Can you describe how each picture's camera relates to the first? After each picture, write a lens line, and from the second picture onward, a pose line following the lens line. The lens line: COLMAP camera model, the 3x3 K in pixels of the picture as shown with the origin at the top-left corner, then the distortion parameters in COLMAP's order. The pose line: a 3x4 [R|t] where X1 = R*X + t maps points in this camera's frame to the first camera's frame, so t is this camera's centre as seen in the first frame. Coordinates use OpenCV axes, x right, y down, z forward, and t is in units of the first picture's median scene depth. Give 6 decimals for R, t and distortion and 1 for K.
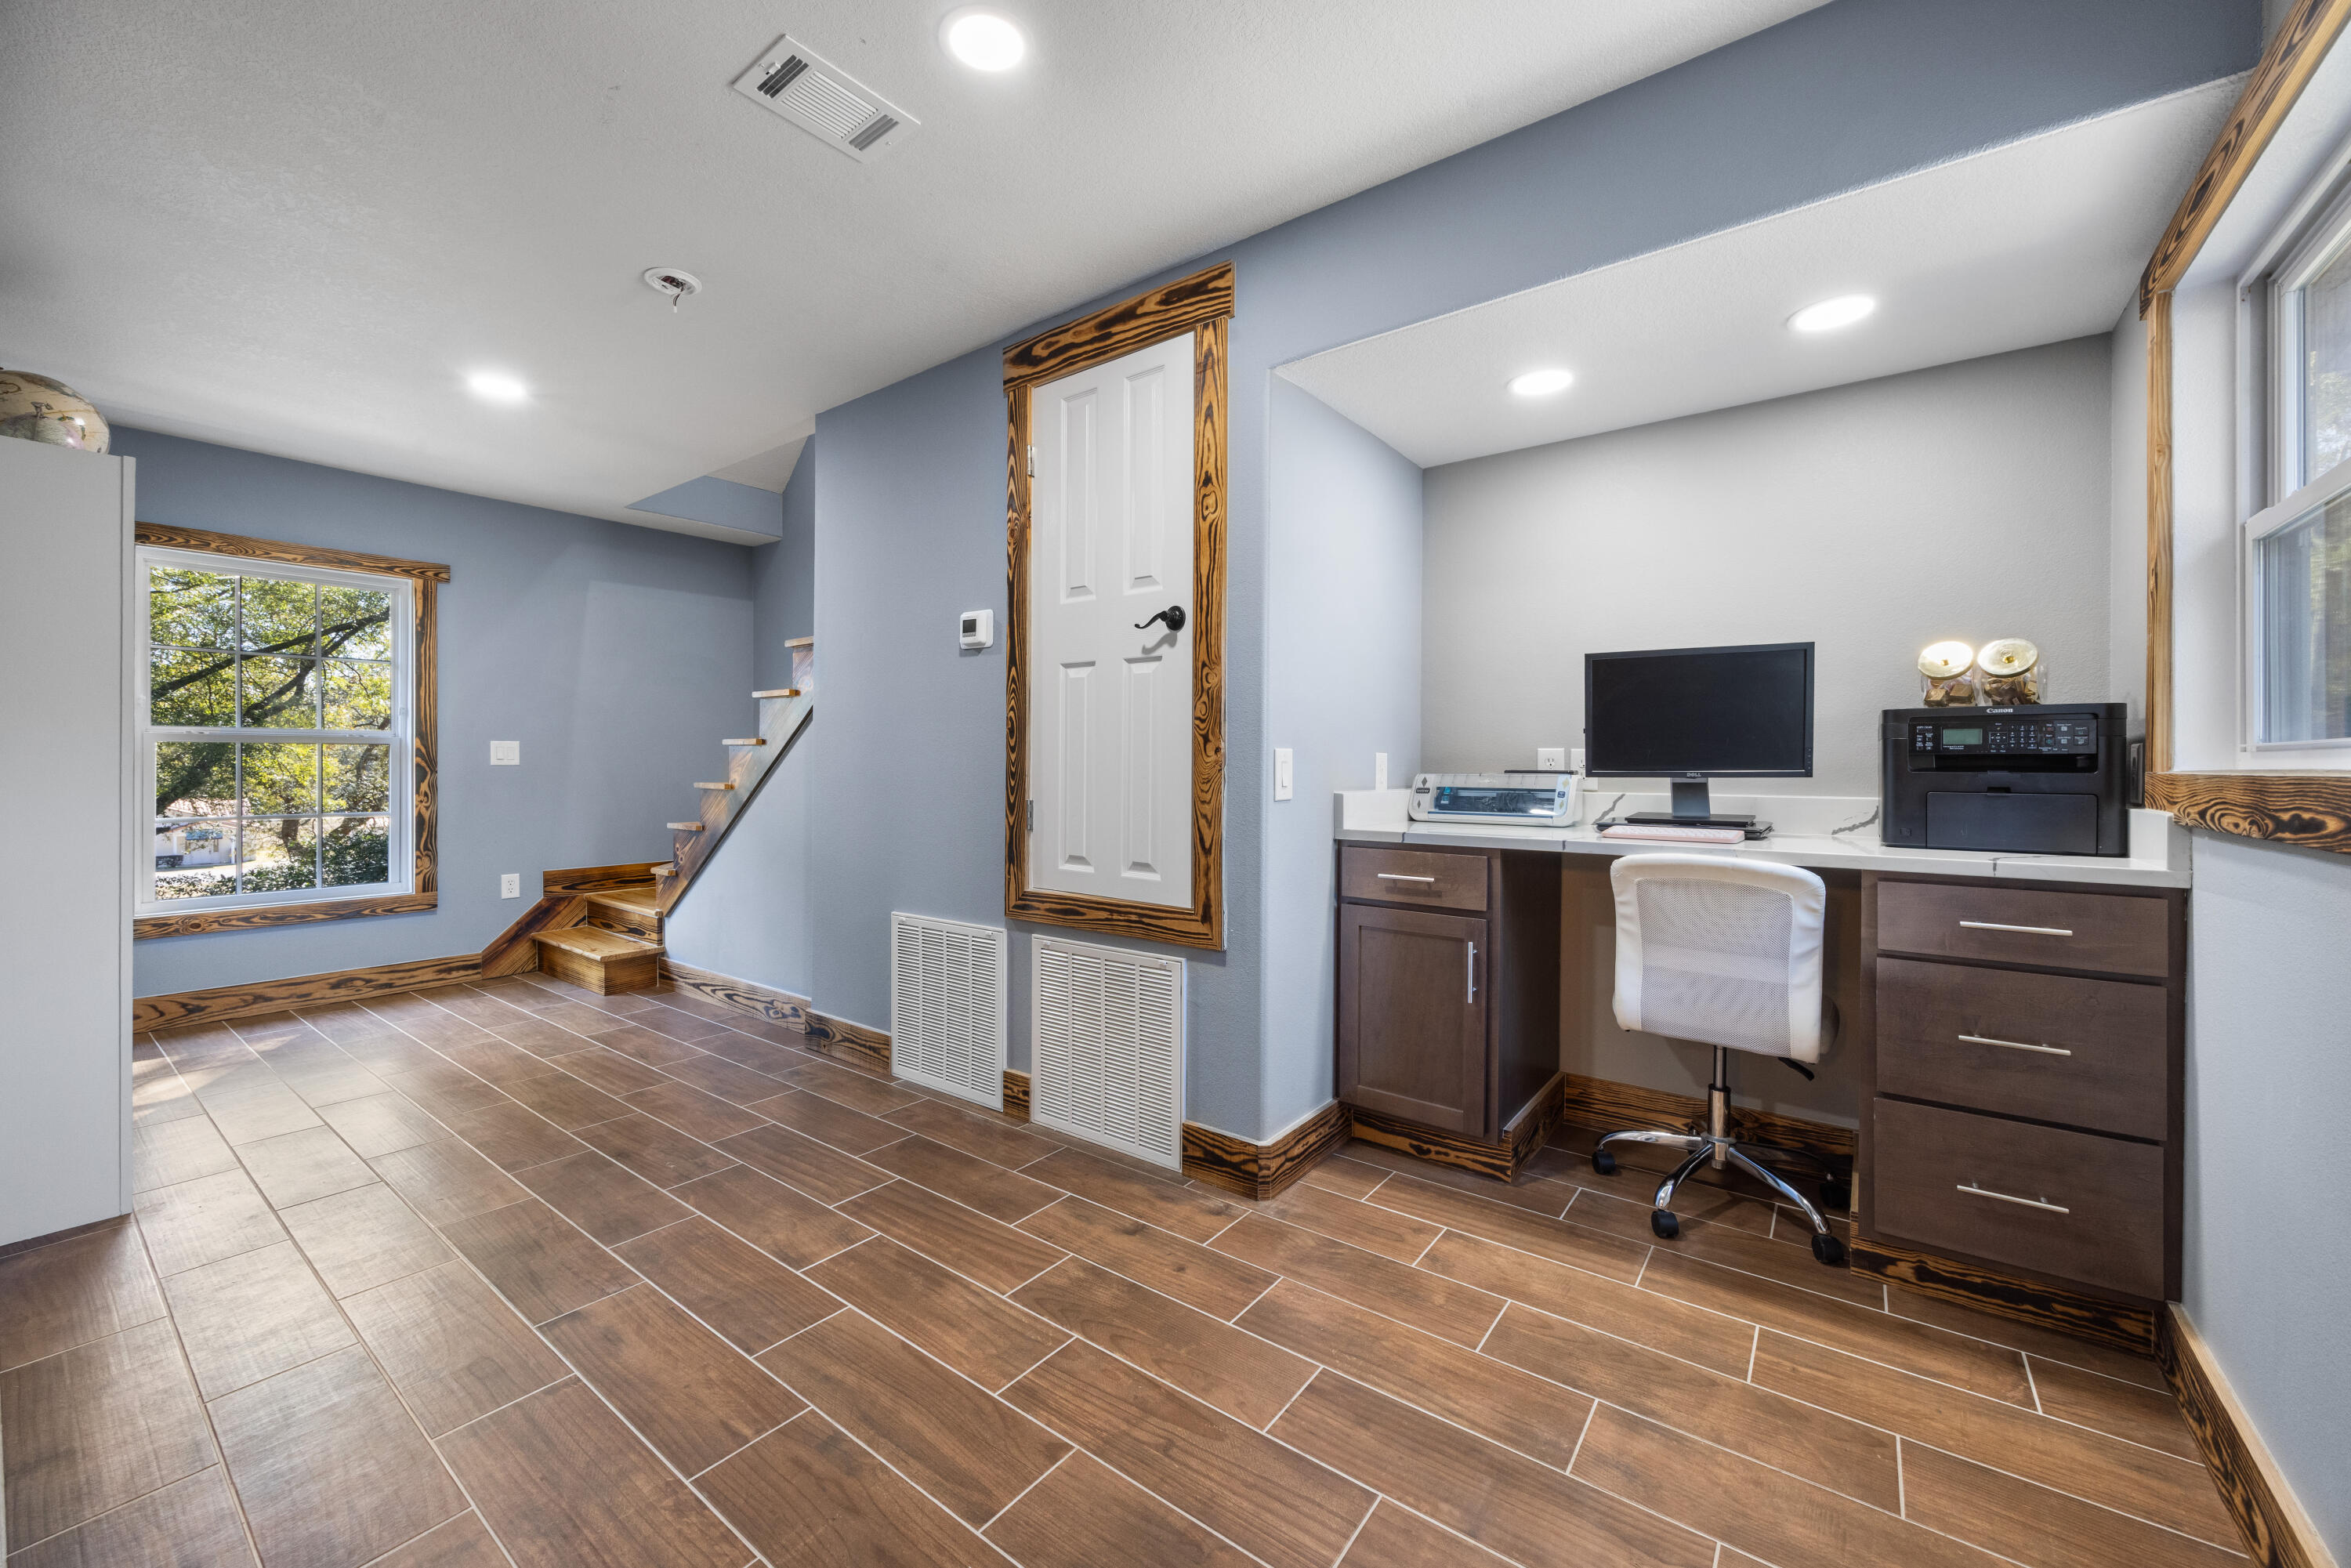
lens RADIAL K [[920.7, 0, 1158.2], [0, 920.7, 766.3], [0, 0, 1]] dist [0.004279, 0.000407]
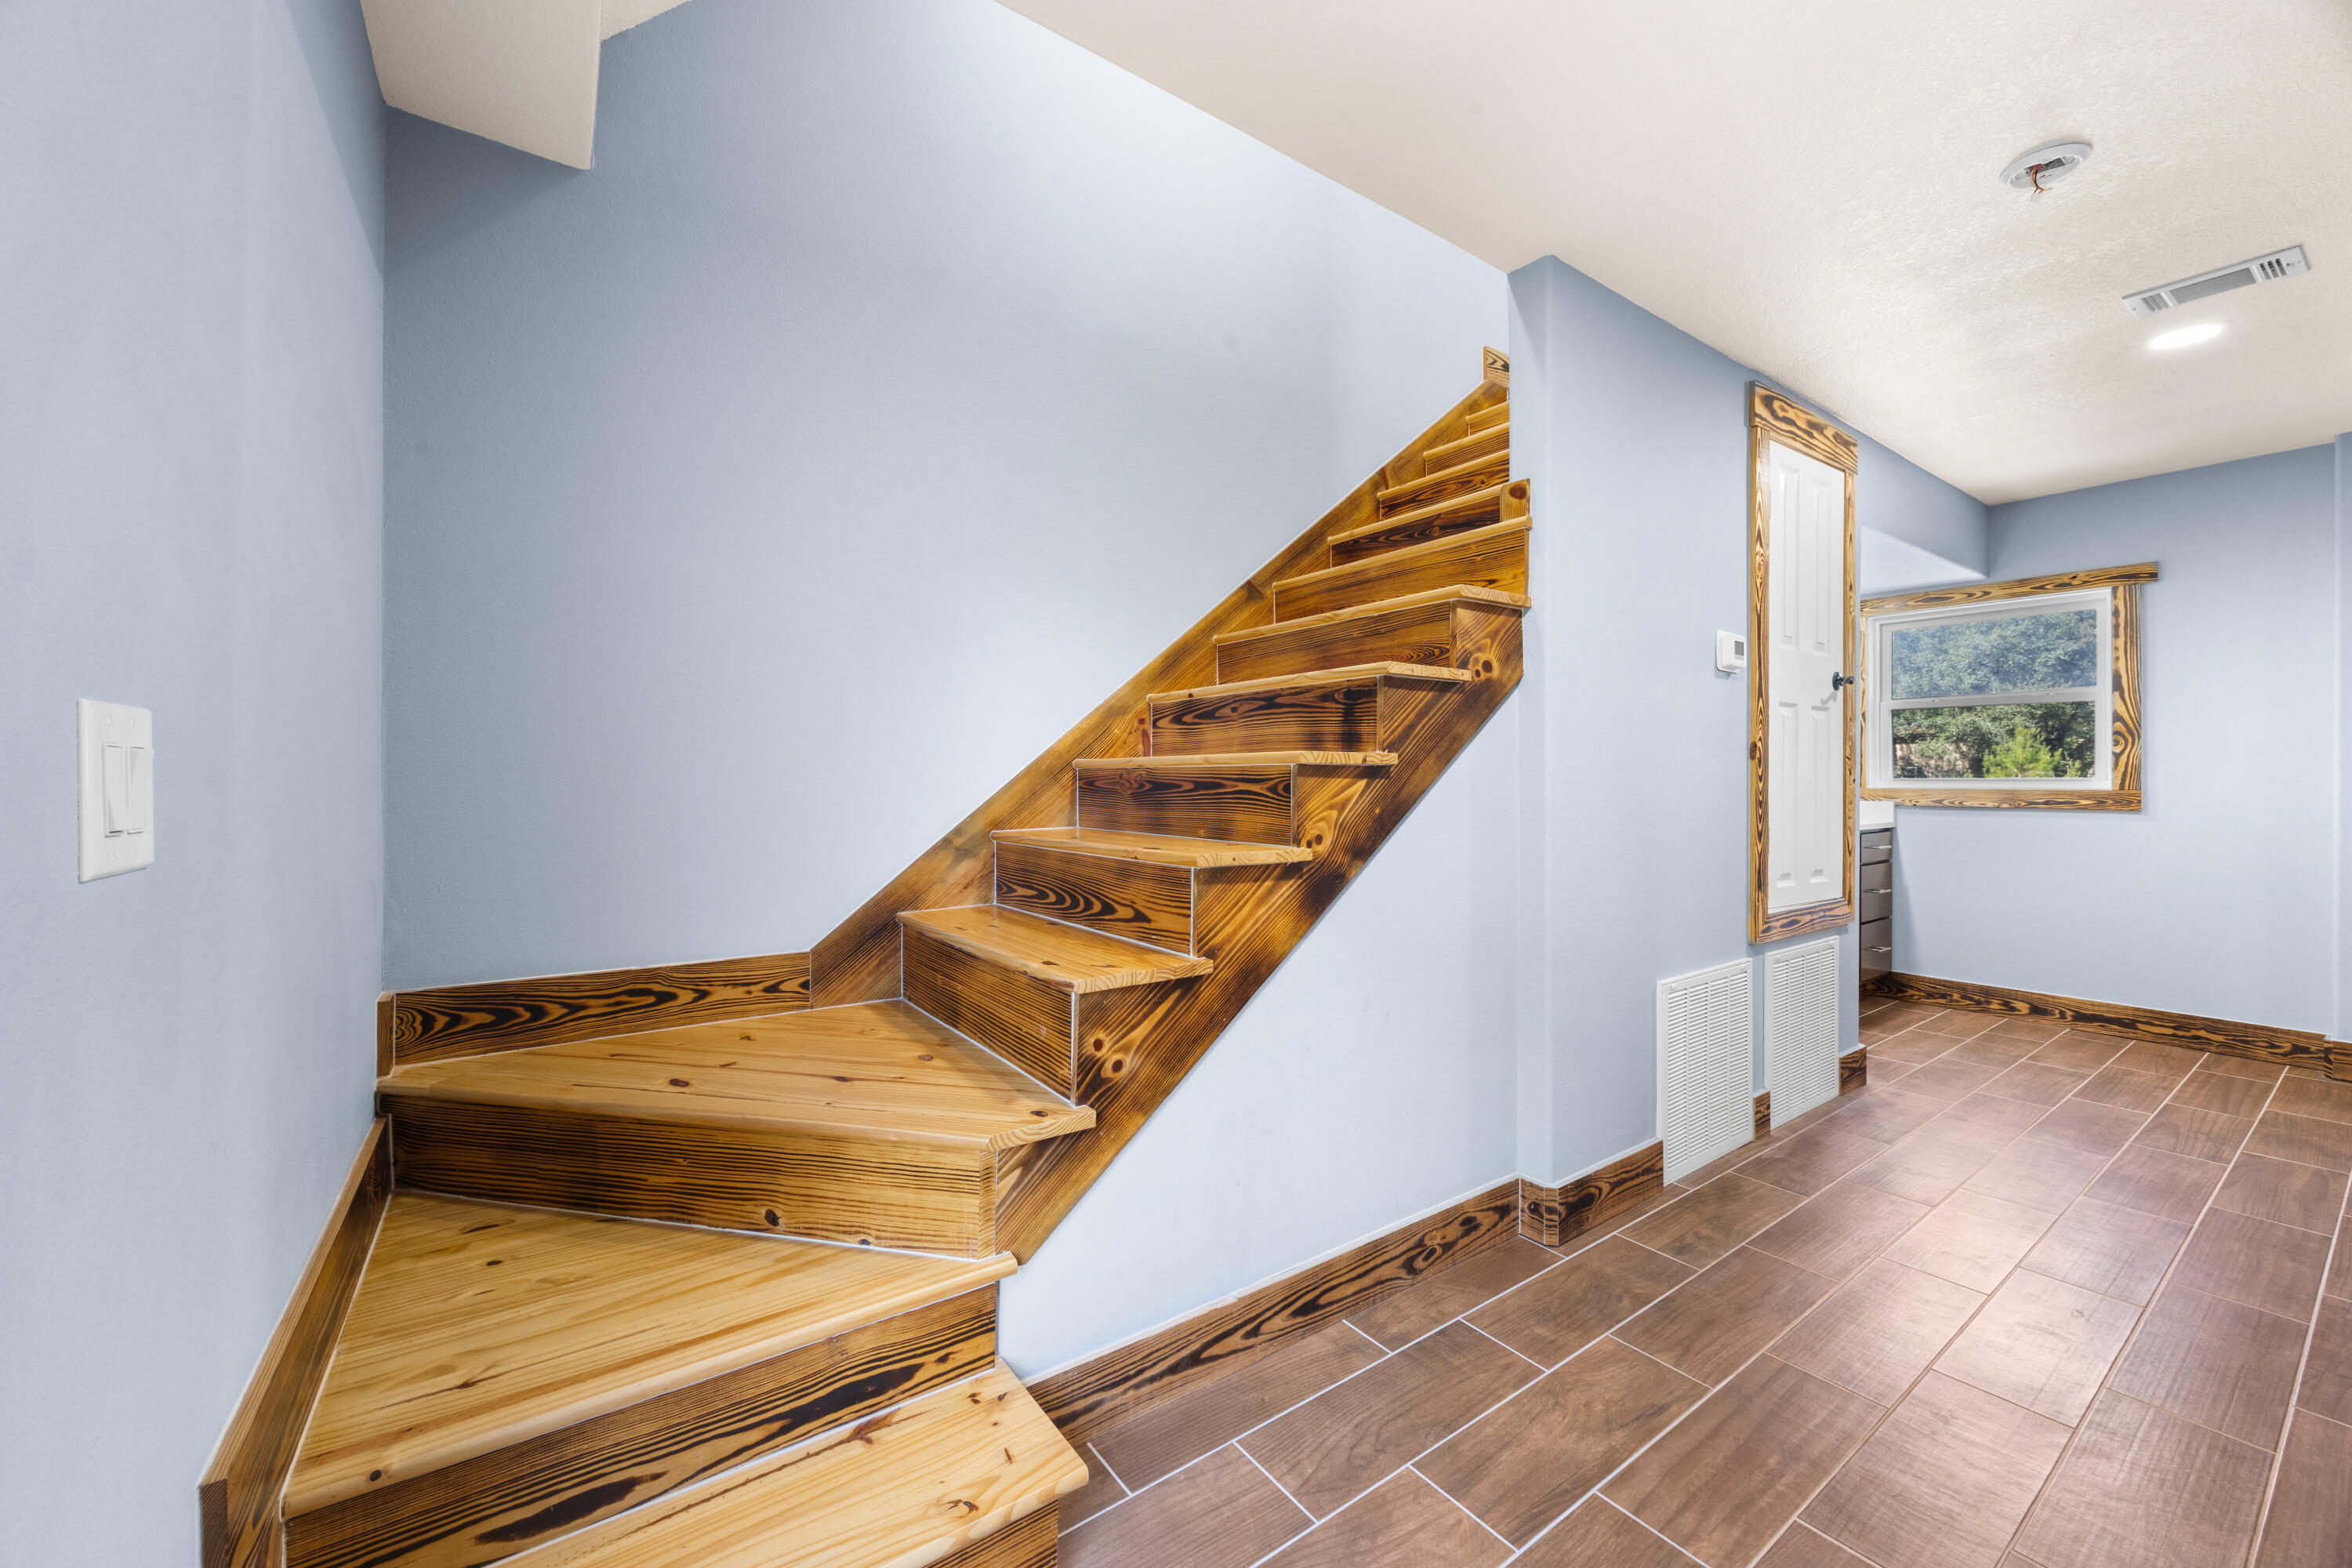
lens RADIAL K [[921.2, 0, 1161.7], [0, 921.2, 776.1], [0, 0, 1]] dist [0.004279, 0.000407]
pose [[0.282622, -0.003963, 0.959223, -1.329940], [0.001492, 0.999992, 0.003692, -0.026144], [-0.959230, 0.000387, 0.282625, 1.348891]]
